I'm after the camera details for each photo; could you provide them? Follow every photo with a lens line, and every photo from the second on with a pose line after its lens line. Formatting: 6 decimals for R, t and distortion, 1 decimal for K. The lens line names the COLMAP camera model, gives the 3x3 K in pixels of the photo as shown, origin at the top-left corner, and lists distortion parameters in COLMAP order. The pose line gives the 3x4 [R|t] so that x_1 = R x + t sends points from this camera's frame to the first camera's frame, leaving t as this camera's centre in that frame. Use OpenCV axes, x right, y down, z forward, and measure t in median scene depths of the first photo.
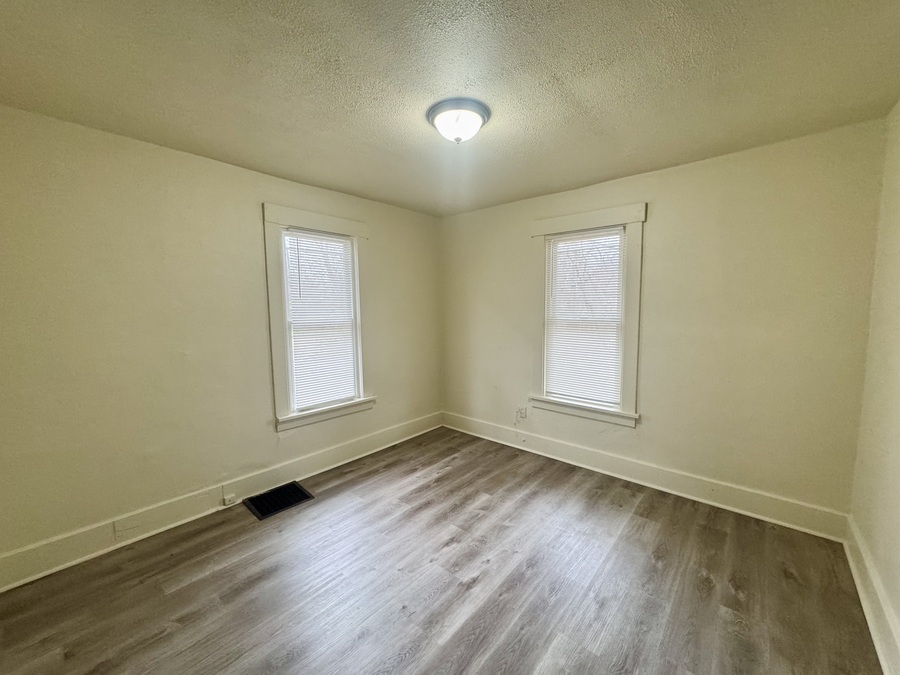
lens RADIAL K [[357.4, 0, 448.2], [0, 357.4, 338.5], [0, 0, 1]] dist [-0.000995, 0.000083]
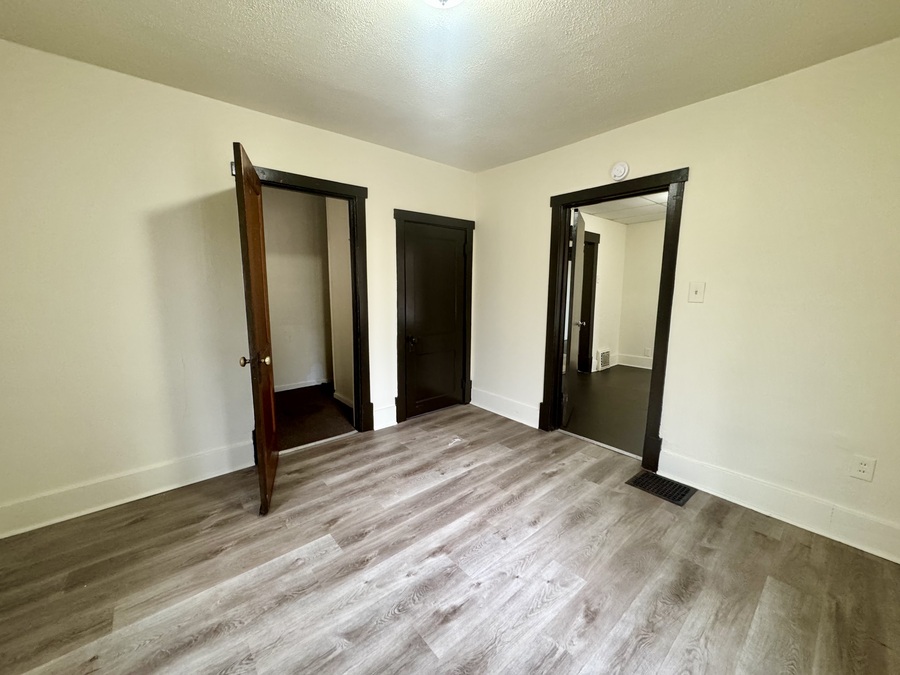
lens RADIAL K [[357.4, 0, 450.1], [0, 357.4, 337.7], [0, 0, 1]] dist [-0.000995, 0.000083]
pose [[-0.990447, -0.021543, 0.136200, -0.085506], [0.012240, 0.970087, 0.242450, -0.100961], [-0.137349, 0.241801, -0.960556, 1.736945]]
